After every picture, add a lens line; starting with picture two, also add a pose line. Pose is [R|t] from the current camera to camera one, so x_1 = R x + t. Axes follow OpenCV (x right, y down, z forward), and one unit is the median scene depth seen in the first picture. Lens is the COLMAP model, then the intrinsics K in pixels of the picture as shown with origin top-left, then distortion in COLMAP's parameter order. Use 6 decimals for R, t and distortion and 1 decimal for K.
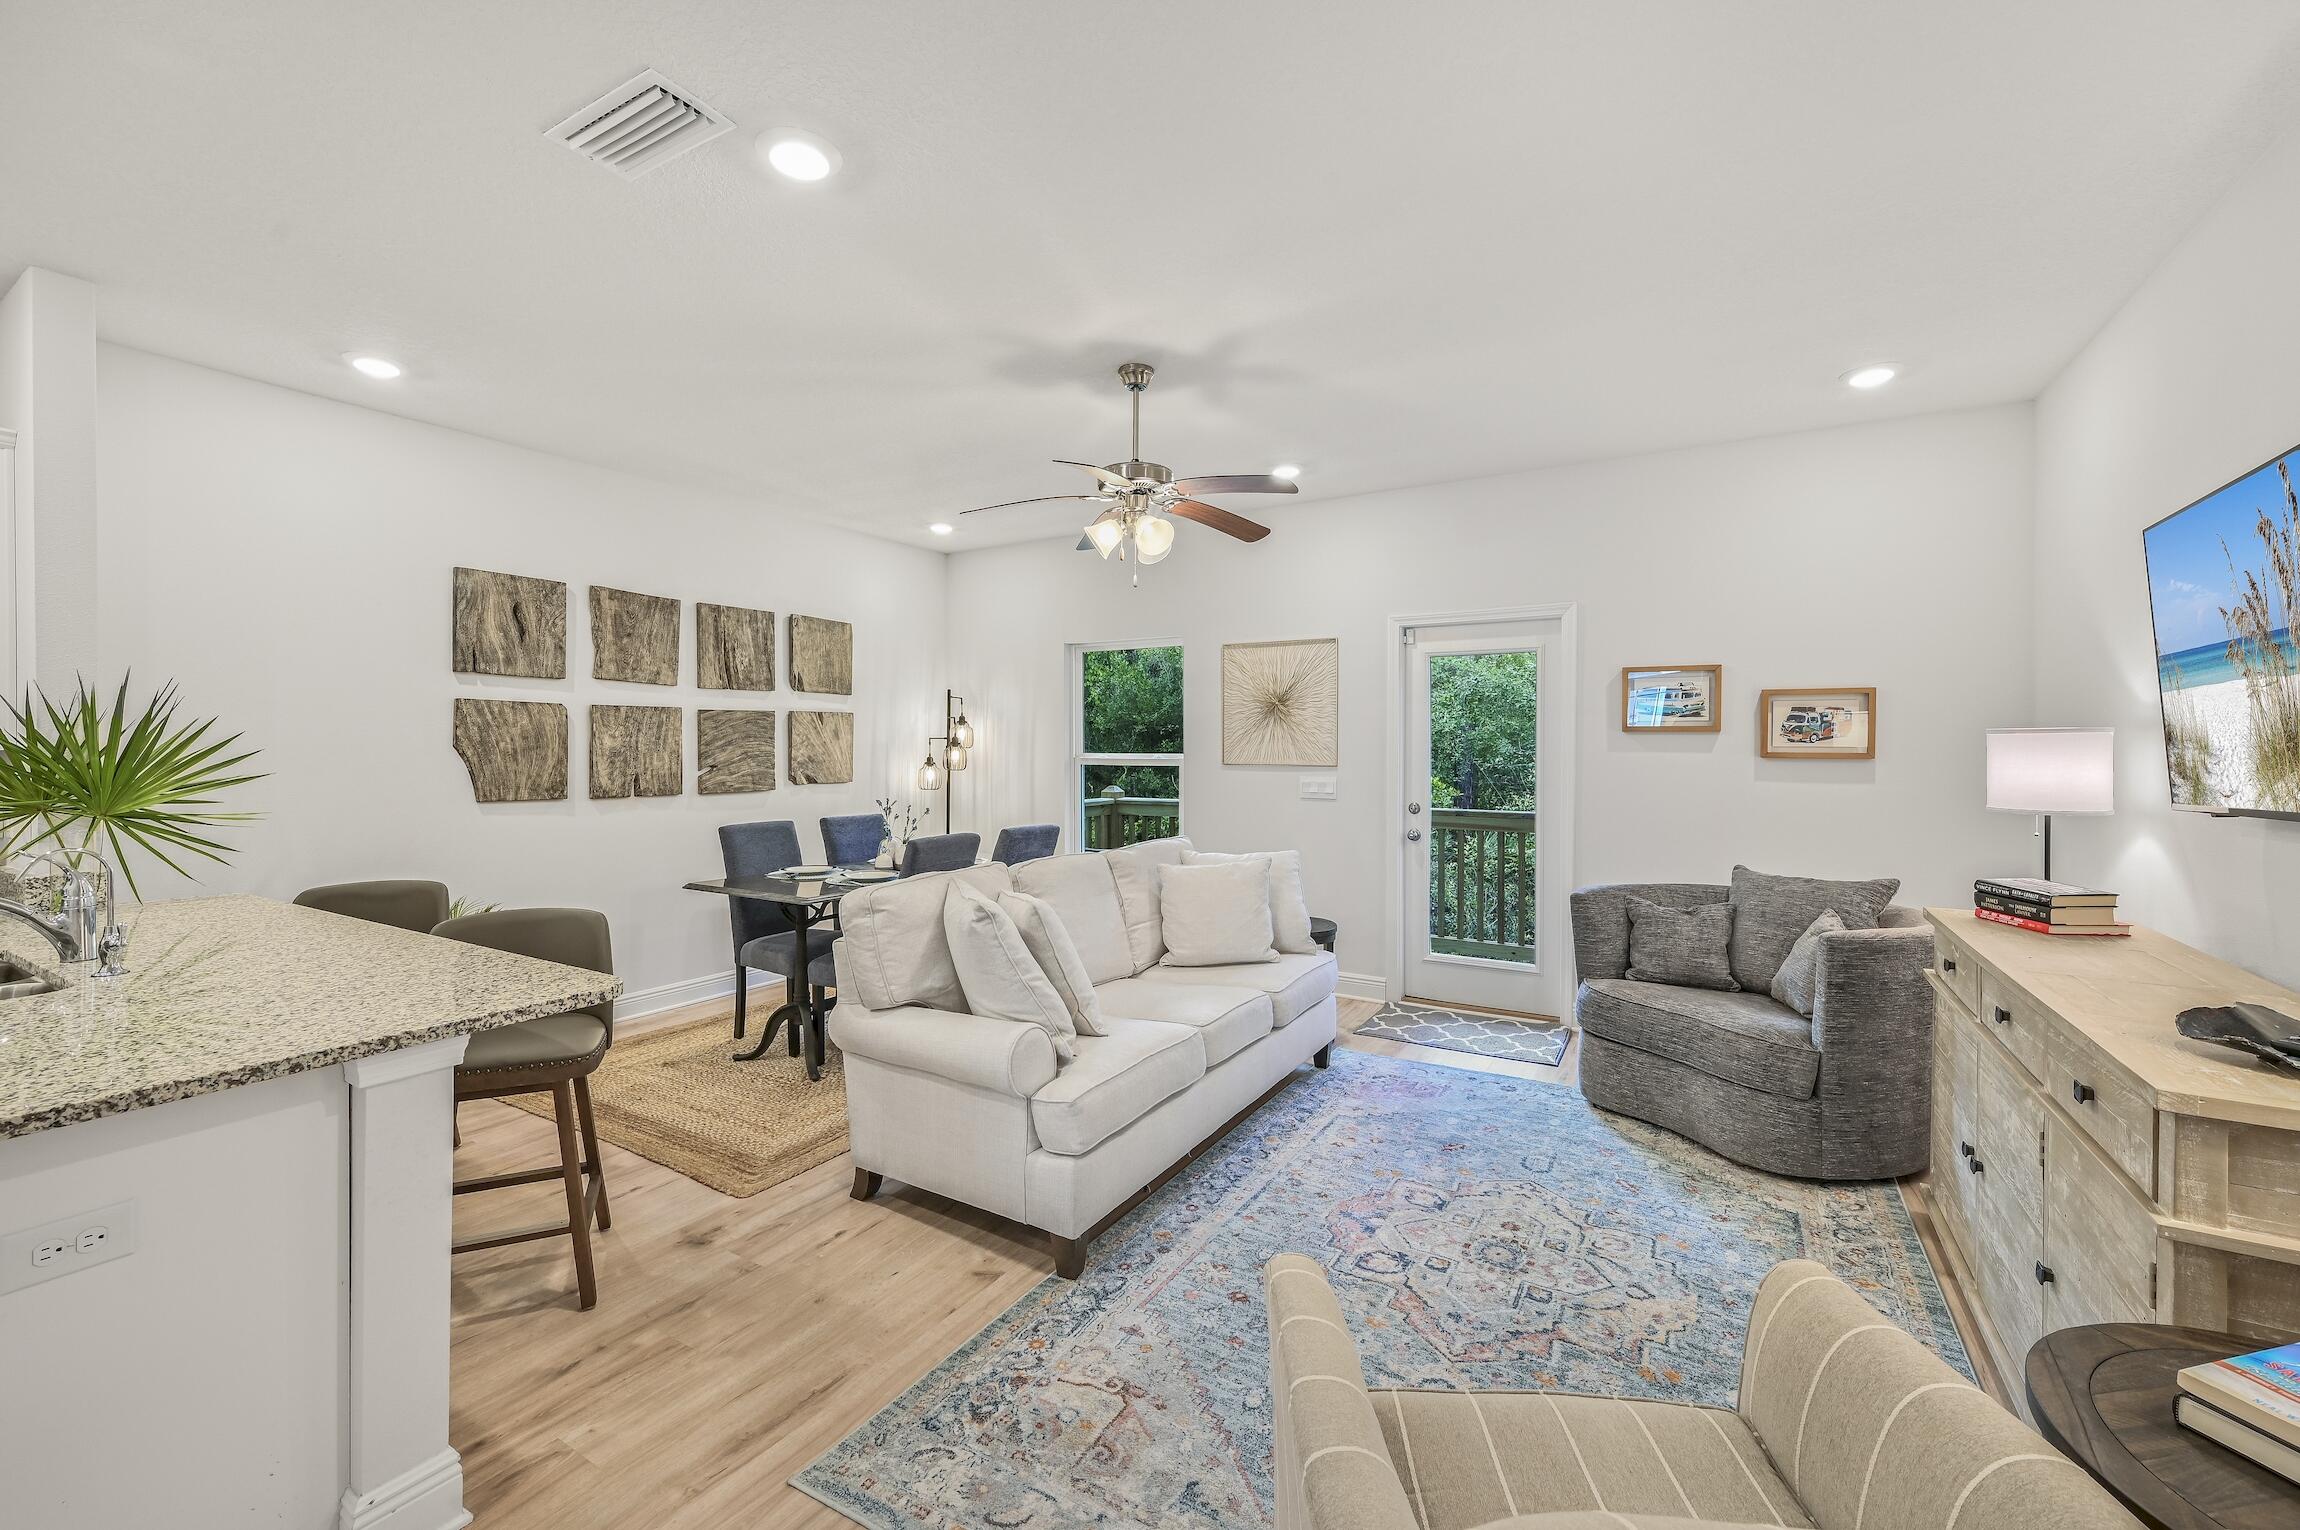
lens RADIAL K [[916.0, 0, 1150.0], [0, 916.0, 762.6], [0, 0, 1]] dist [-0.001337, 0.001475]
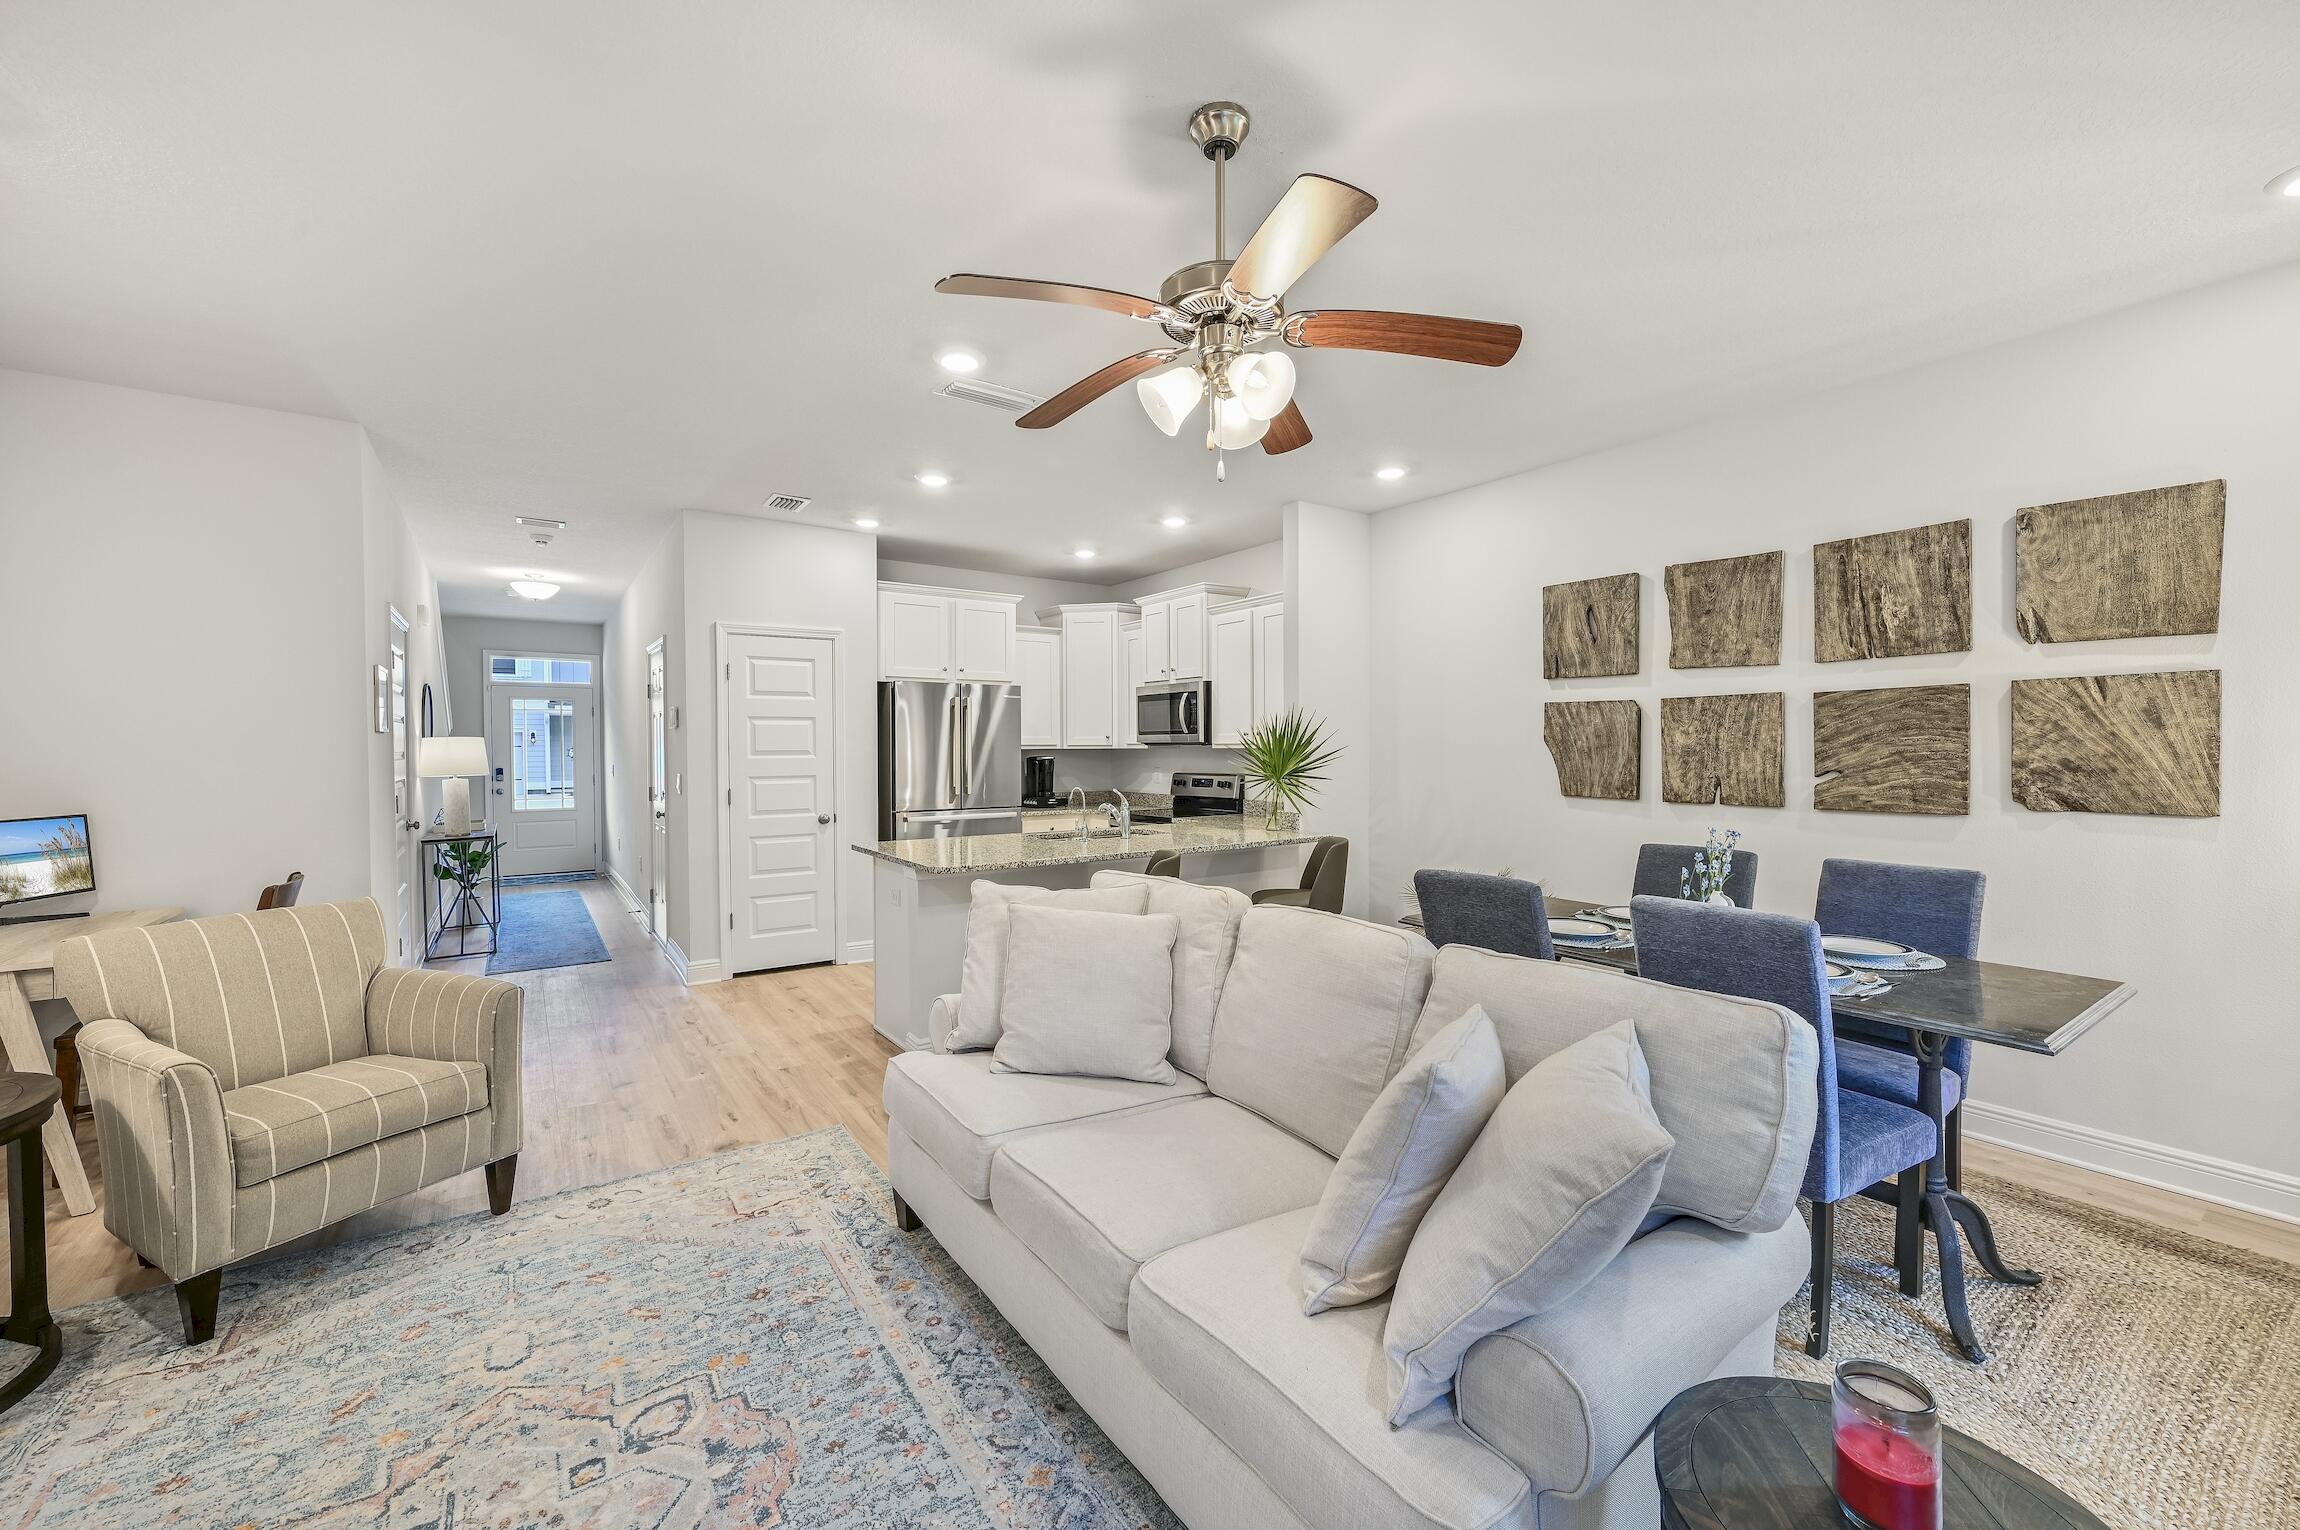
lens RADIAL K [[916.0, 0, 1157.0], [0, 916.0, 755.5], [0, 0, 1]] dist [-0.001337, 0.001475]
pose [[-0.405336, 0.008227, -0.914131, 0.461814], [-0.011970, 0.999826, 0.014307, -0.014939], [0.914089, 0.016741, -0.405167, 0.995517]]
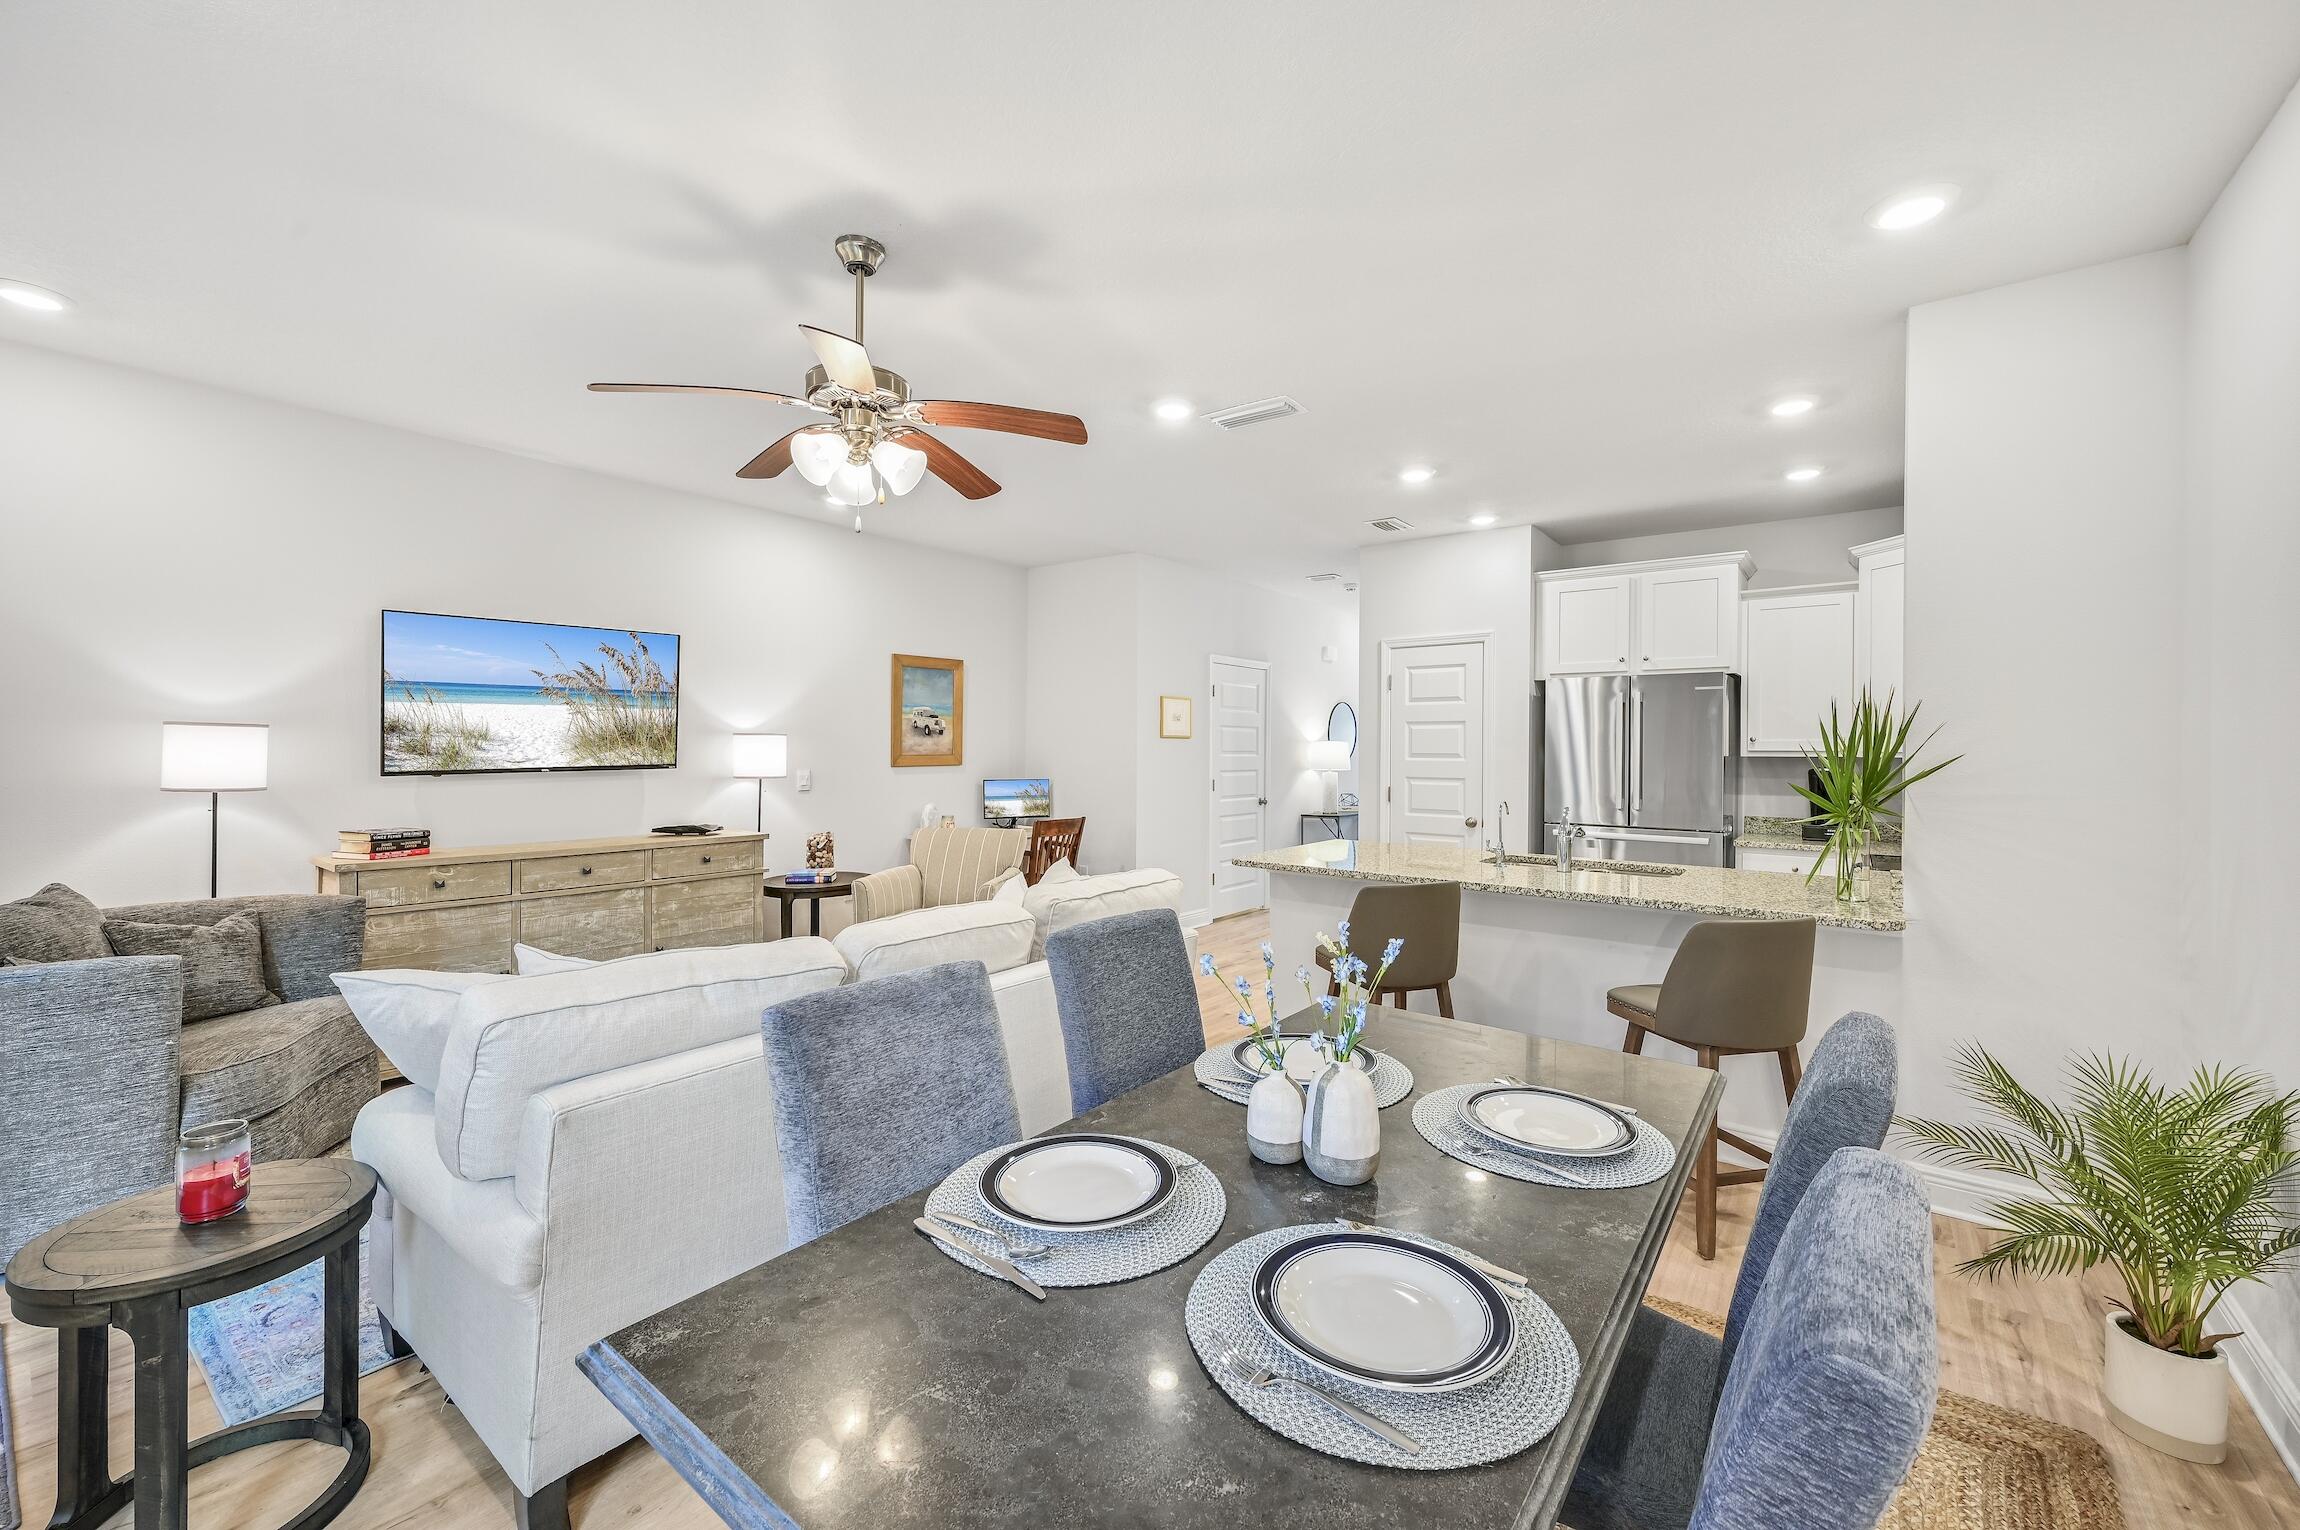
lens RADIAL K [[916.0, 0, 1142.6], [0, 916.0, 754.6], [0, 0, 1]] dist [-0.001337, 0.001475]
pose [[-0.992409, -0.011711, 0.122421, -0.280719], [-0.009063, 0.999713, 0.022166, -0.022185], [-0.122646, 0.020889, -0.992231, 1.412401]]
